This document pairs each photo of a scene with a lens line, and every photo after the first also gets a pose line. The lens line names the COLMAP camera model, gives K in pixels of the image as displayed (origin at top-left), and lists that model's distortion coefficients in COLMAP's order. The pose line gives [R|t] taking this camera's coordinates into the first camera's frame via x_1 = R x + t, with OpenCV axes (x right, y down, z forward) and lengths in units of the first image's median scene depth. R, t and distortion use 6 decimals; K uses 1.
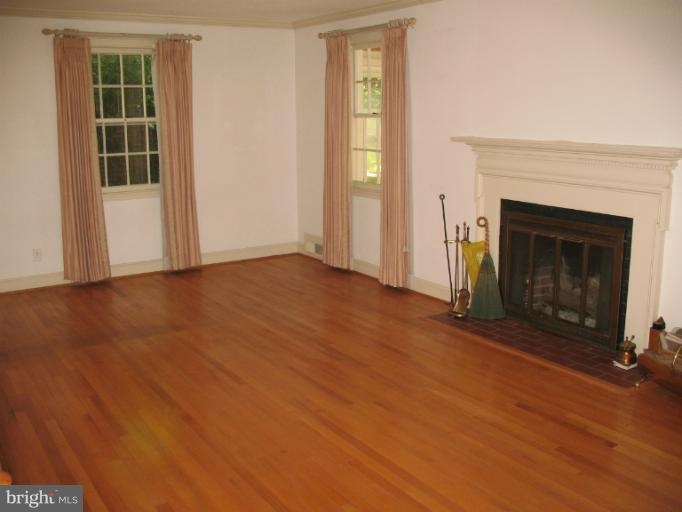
lens RADIAL K [[725.5, 0, 337.3], [0, 725.5, 254.2], [0, 0, 1]] dist [-0.115233, 0.000000]
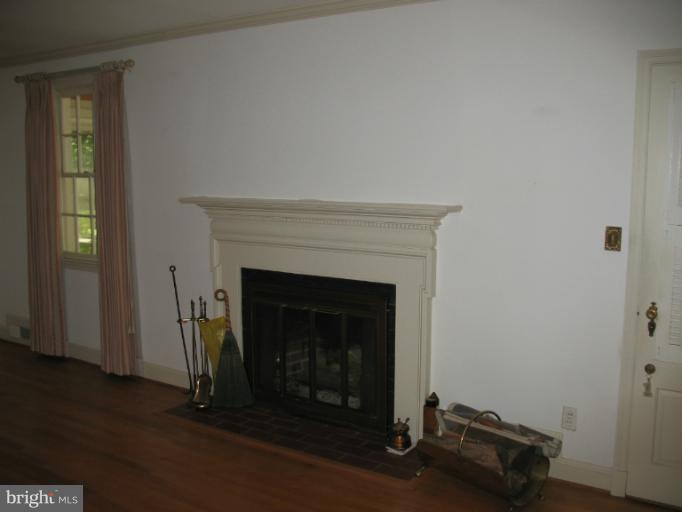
lens RADIAL K [[725.5, 0, 346.9], [0, 725.5, 256.9], [0, 0, 1]] dist [-0.115233, 0.000000]
pose [[0.921530, -0.039197, 0.386323, 0.006768], [0.069527, 0.995470, -0.064846, -0.023597], [-0.382031, 0.086618, 0.920081, 0.141169]]
